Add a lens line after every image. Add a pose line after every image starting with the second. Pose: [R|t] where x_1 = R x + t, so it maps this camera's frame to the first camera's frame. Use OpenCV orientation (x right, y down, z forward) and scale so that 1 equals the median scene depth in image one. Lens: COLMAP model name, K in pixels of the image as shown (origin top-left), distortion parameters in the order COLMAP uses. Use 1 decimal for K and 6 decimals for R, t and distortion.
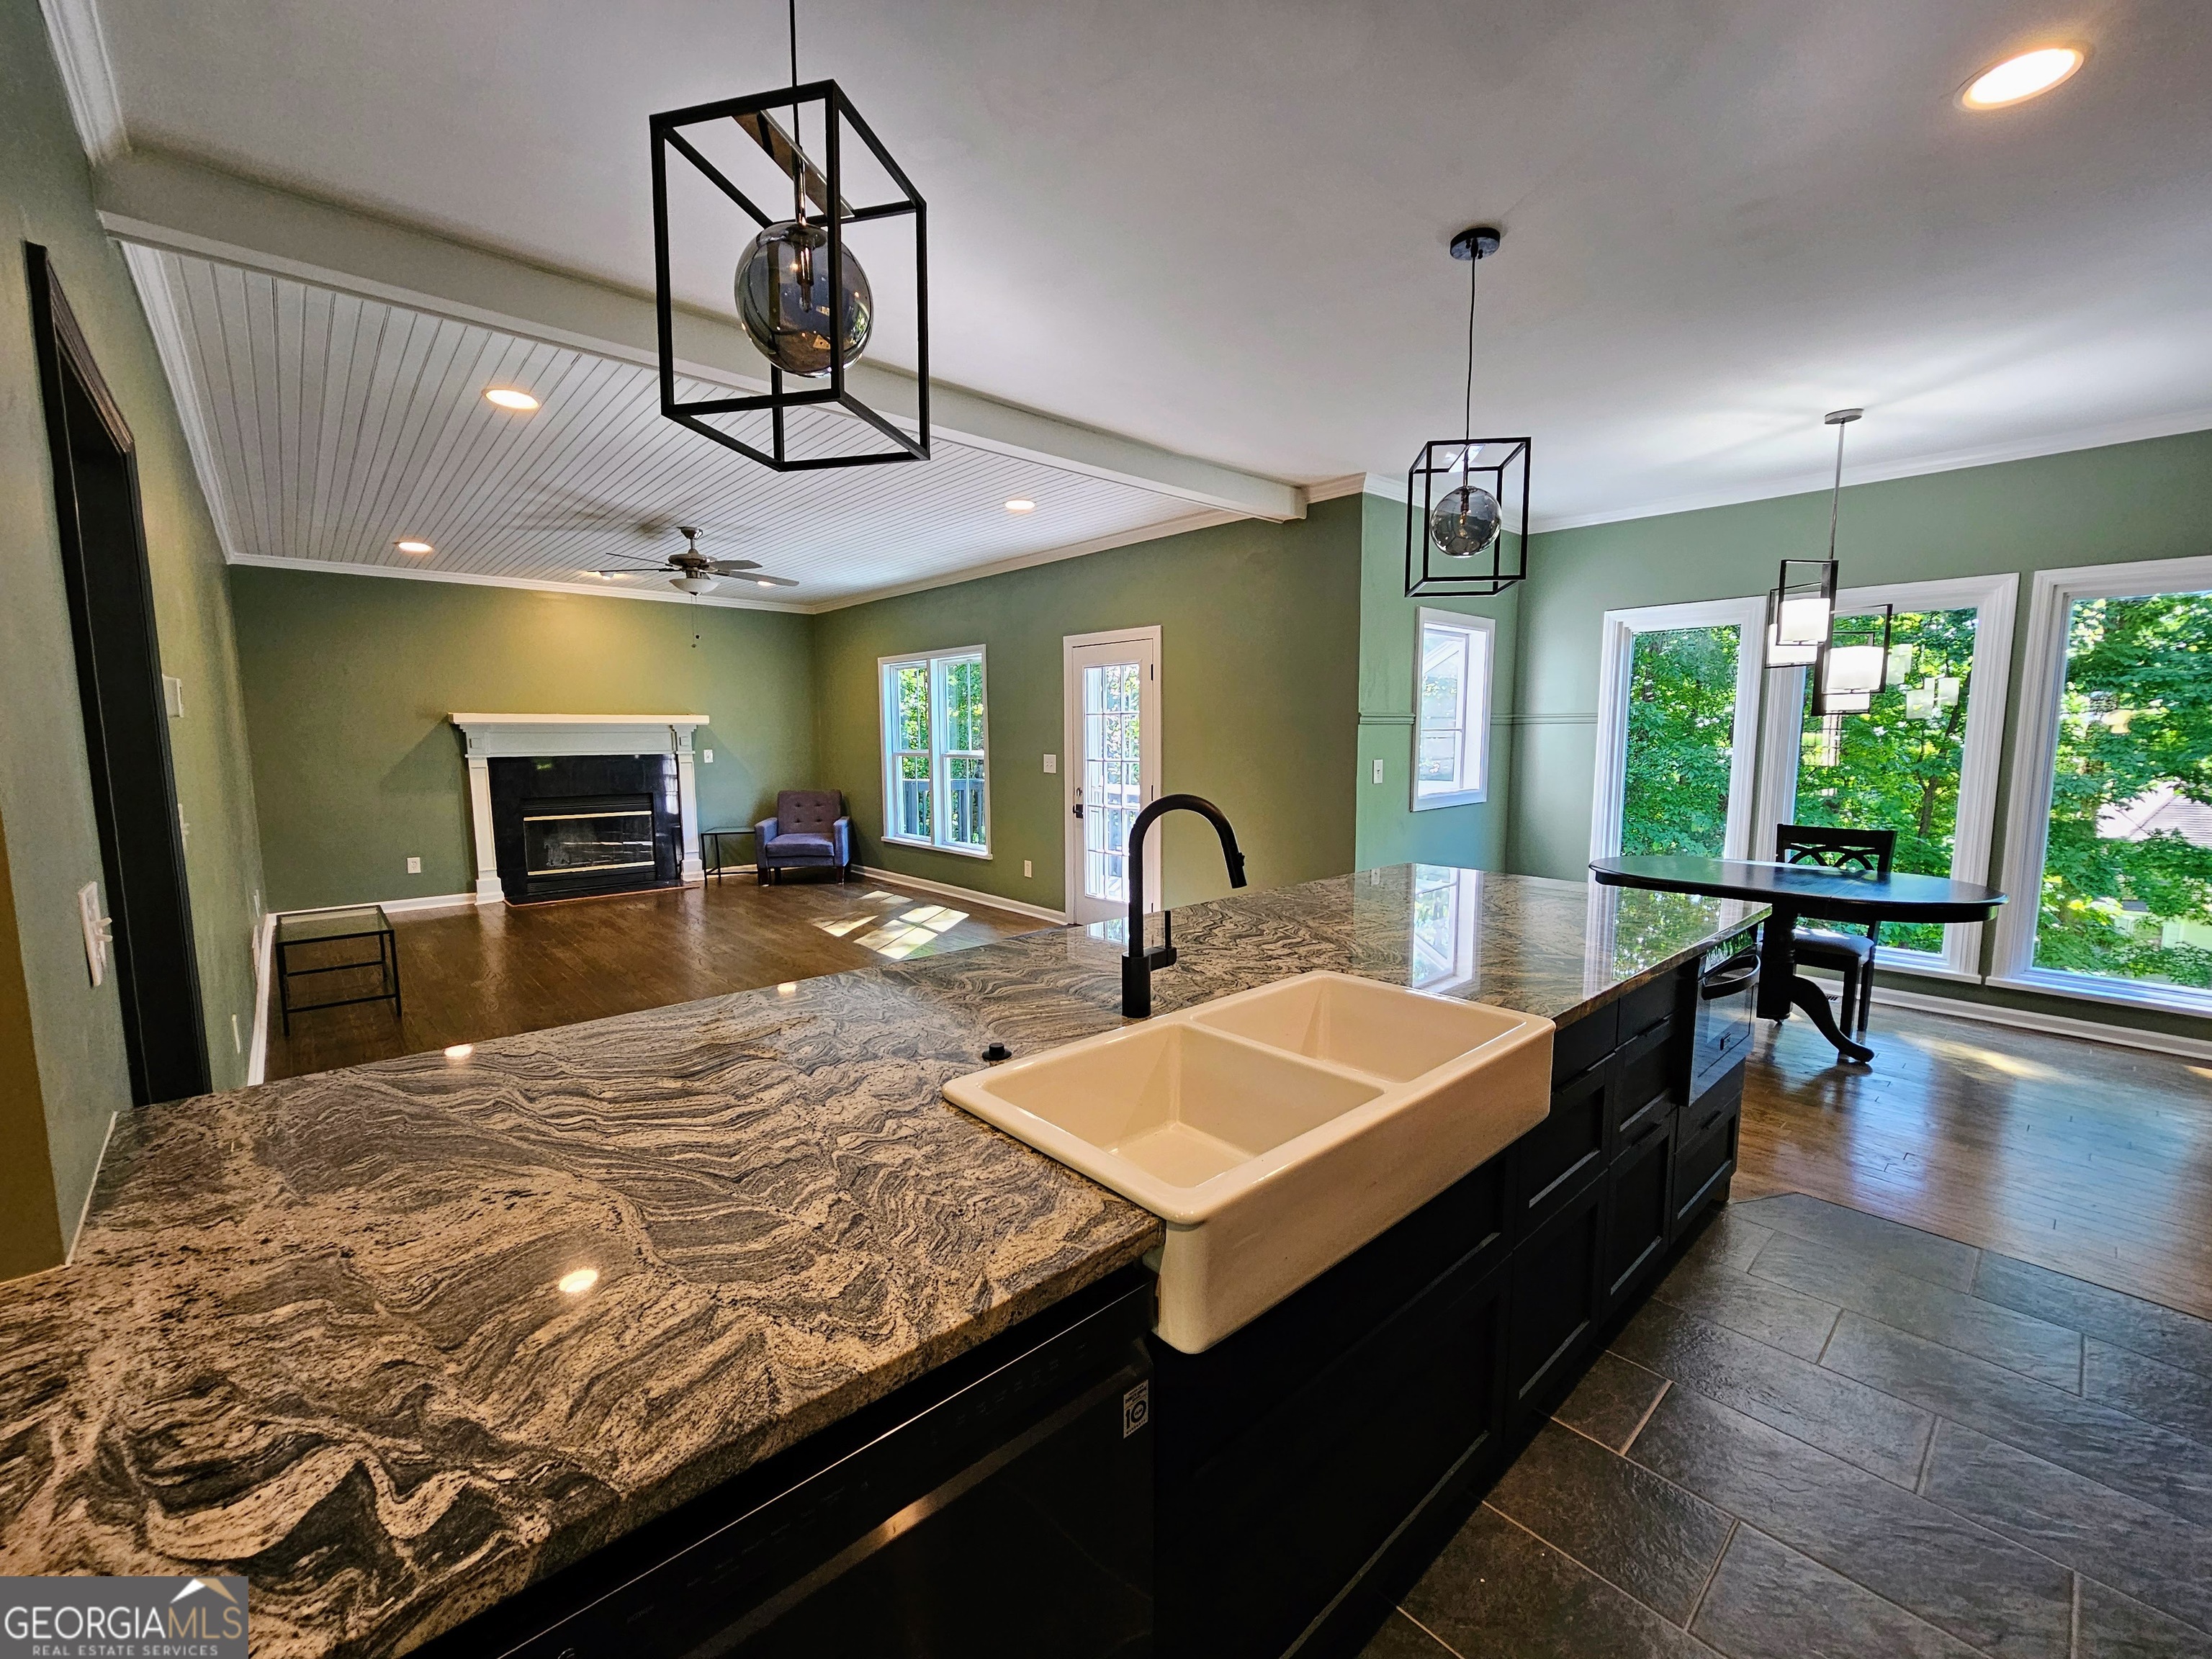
lens RADIAL K [[906.9, 0, 1104.6], [0, 906.9, 835.5], [0, 0, 1]] dist [-0.002012, -0.000835]
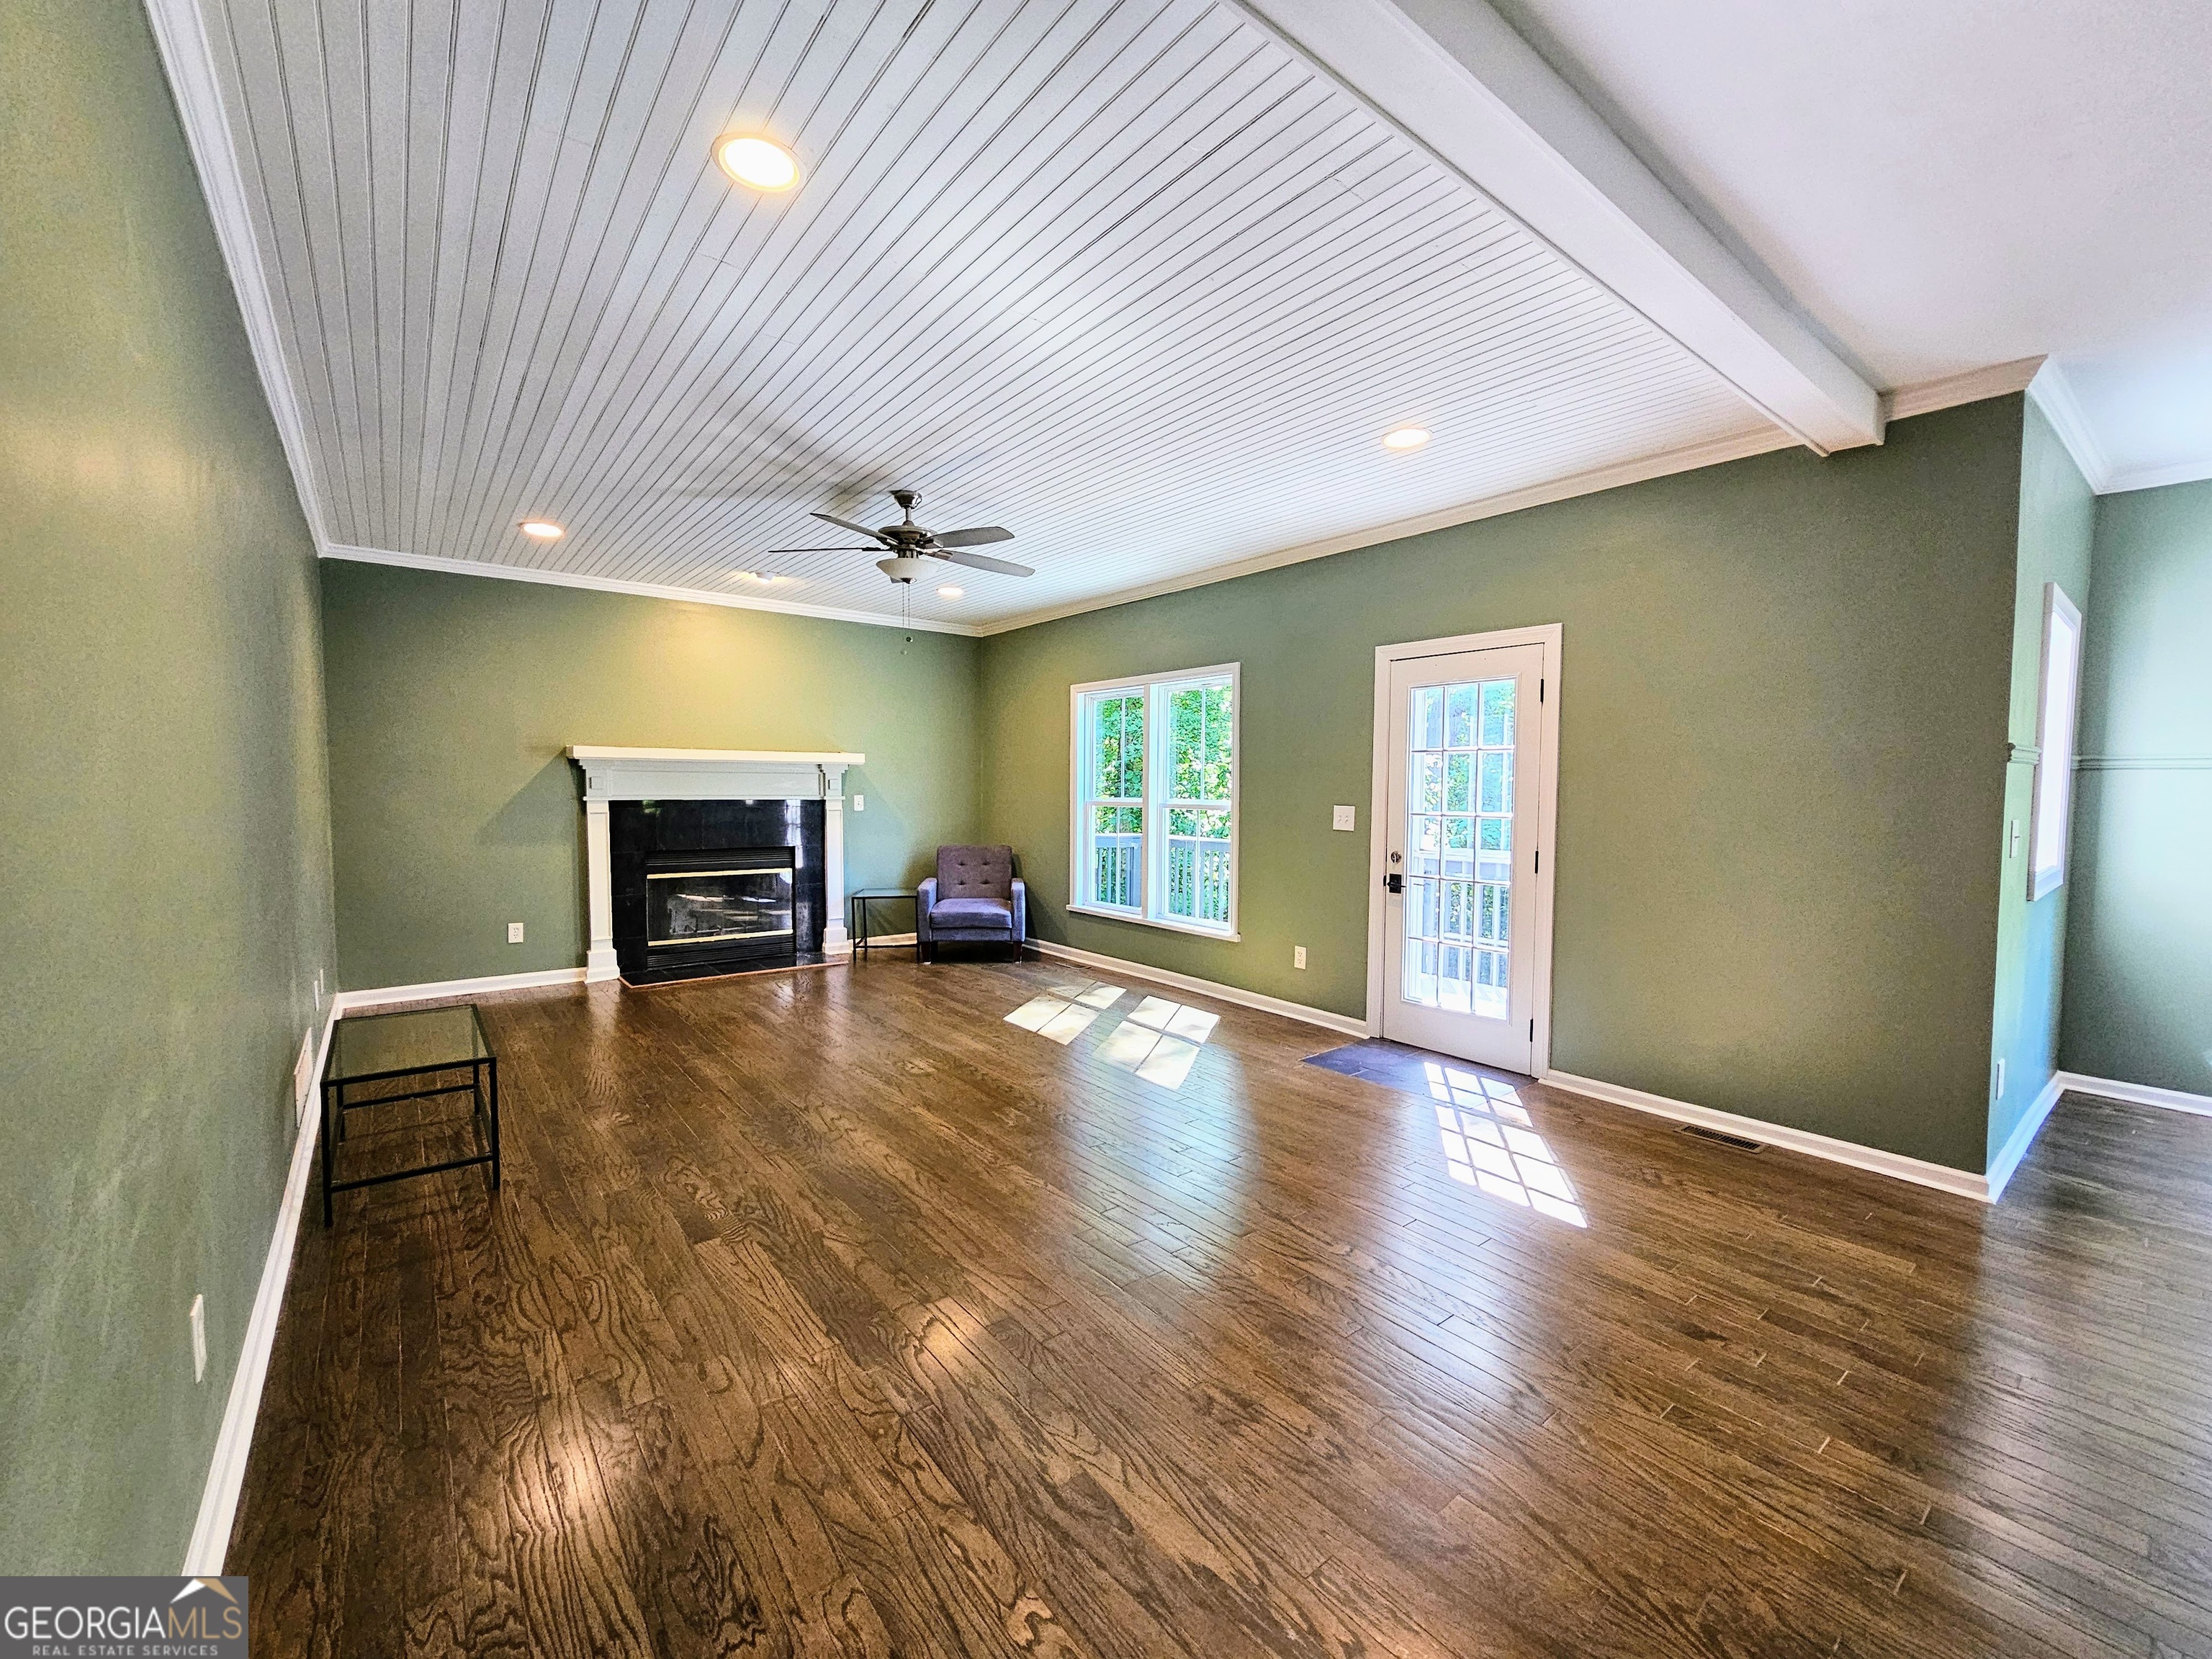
lens RADIAL K [[906.9, 0, 1102.0], [0, 906.9, 835.5], [0, 0, 1]] dist [-0.002012, -0.000835]
pose [[0.997673, 0.015728, -0.066335, -0.191554], [-0.019668, 0.998055, -0.059161, -0.015776], [0.065275, 0.060328, 0.996042, 0.228784]]
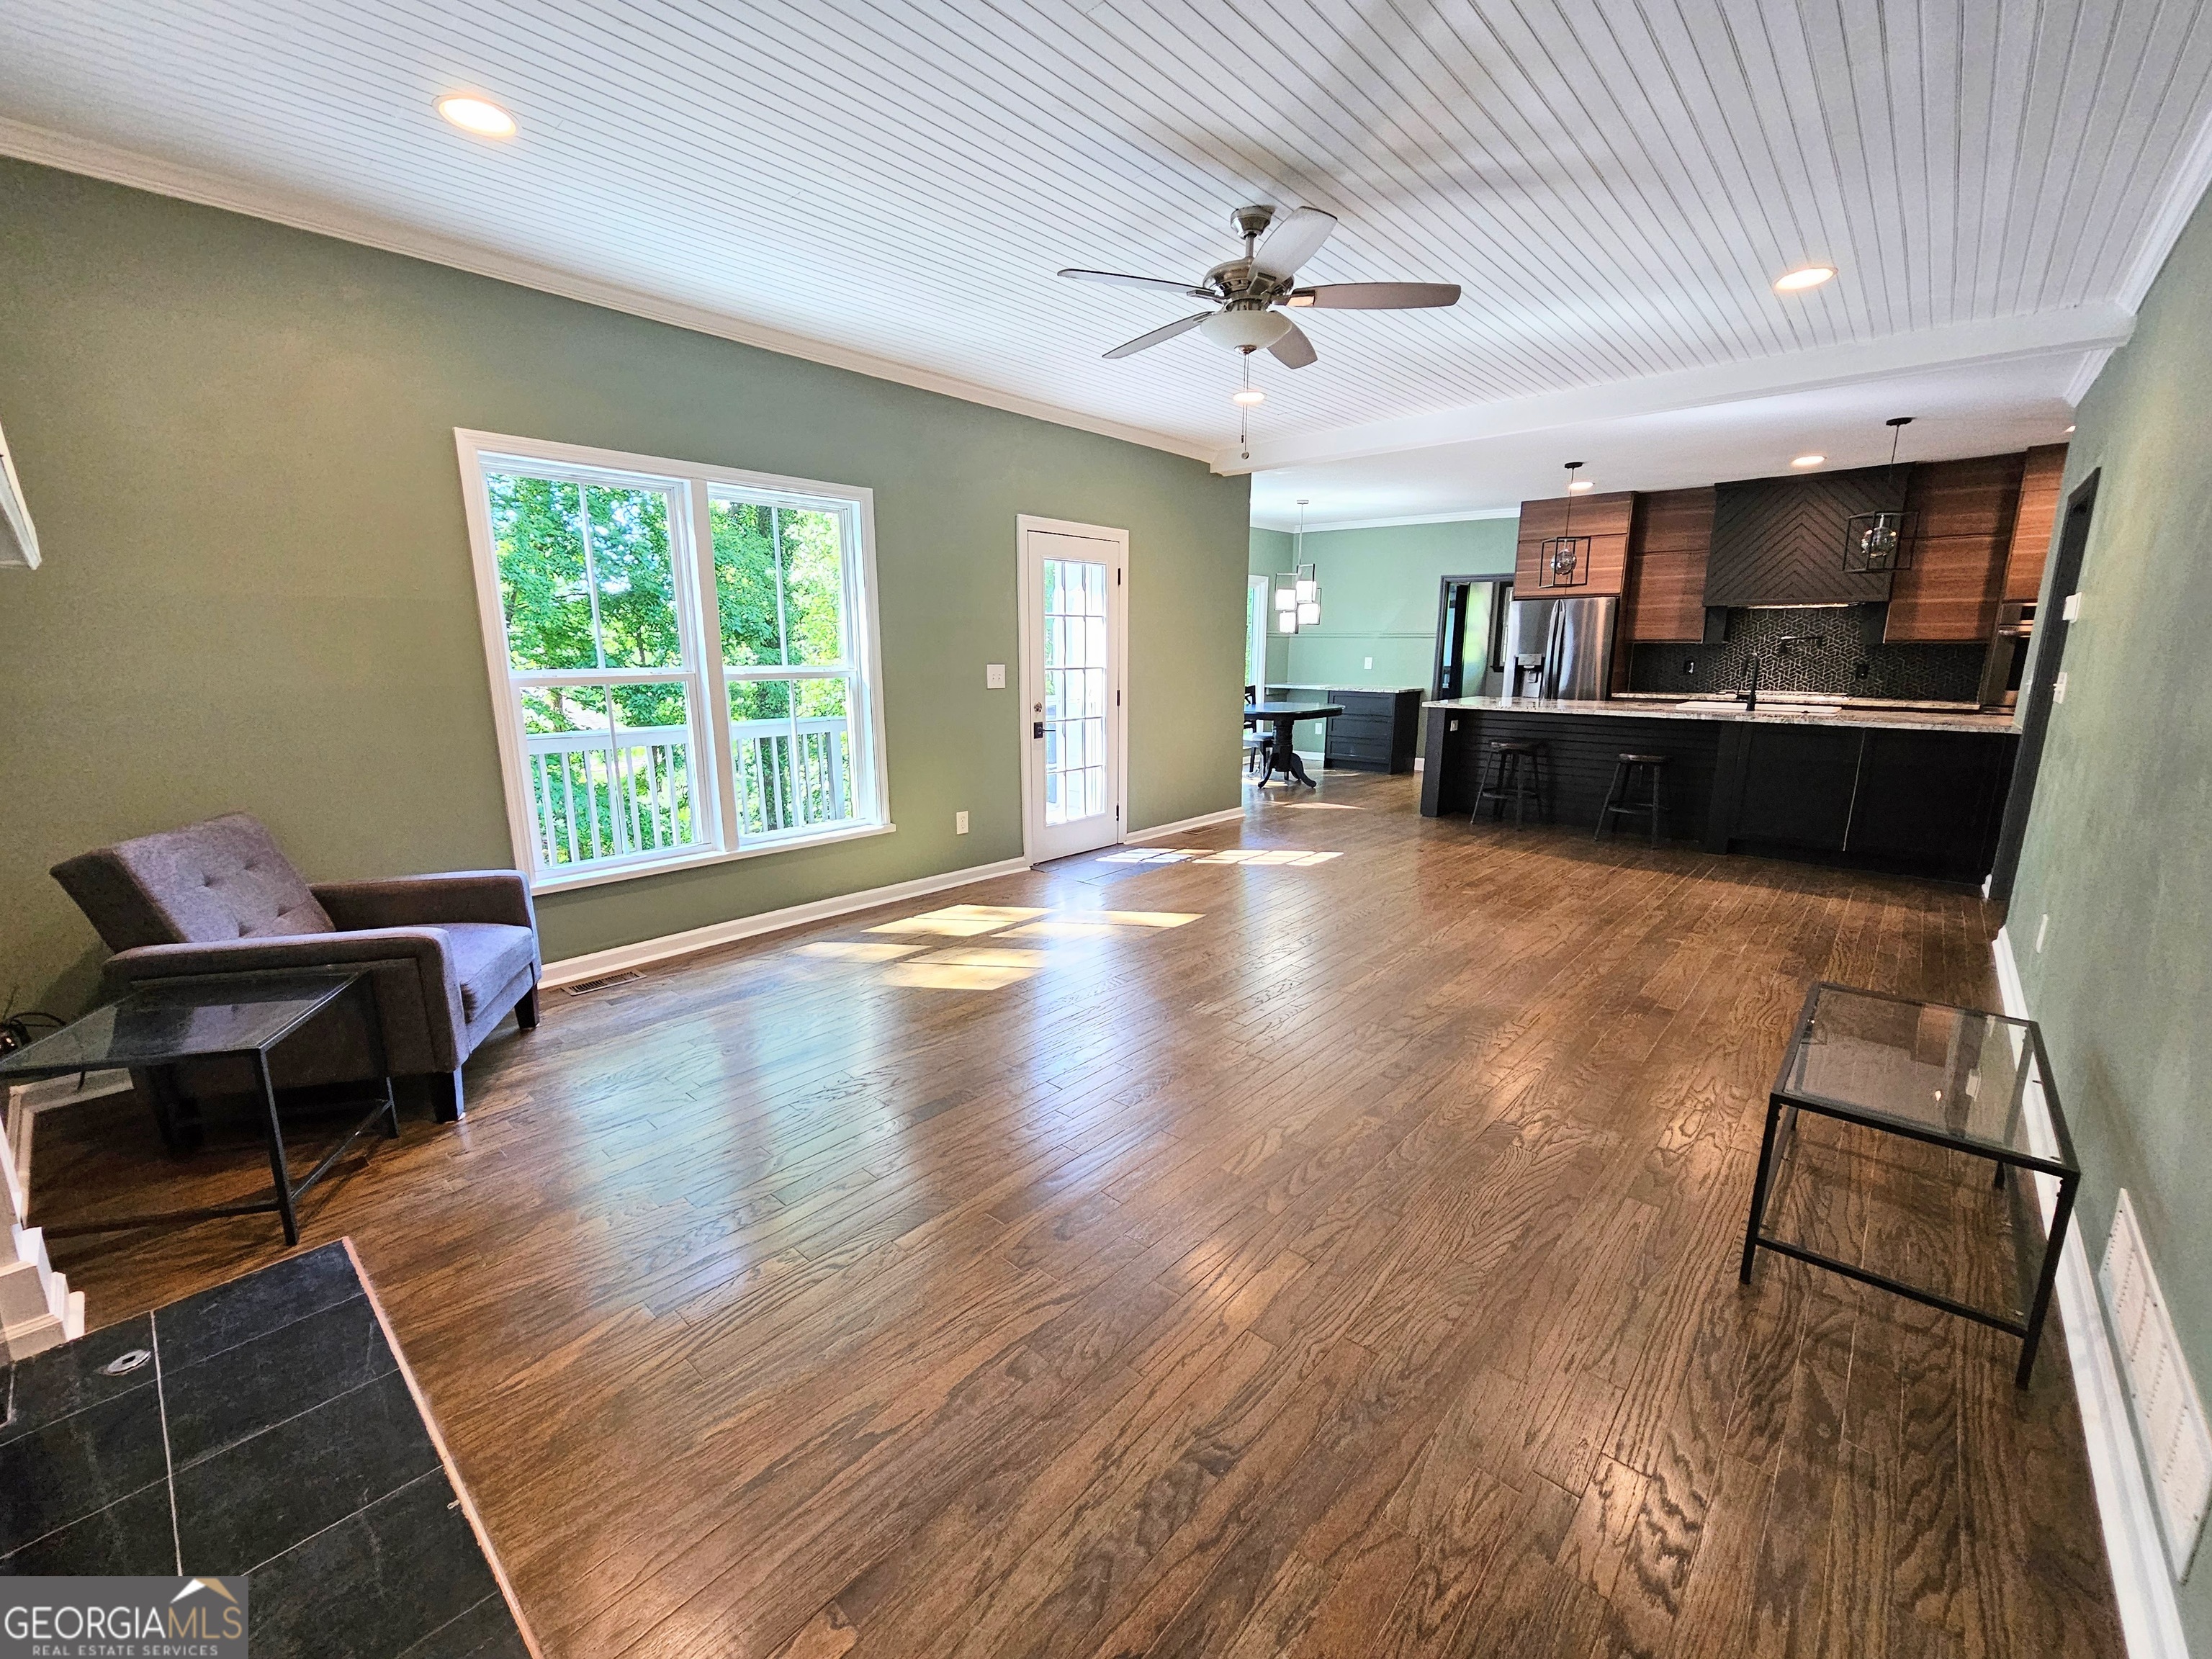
lens RADIAL K [[906.9, 0, 1102.3], [0, 906.9, 839.8], [0, 0, 1]] dist [-0.002012, -0.000835]
pose [[-0.104827, -0.204085, 0.973325, -0.785447], [0.112826, 0.969957, 0.215530, -0.092514], [-0.988070, 0.132410, -0.078652, 0.908548]]
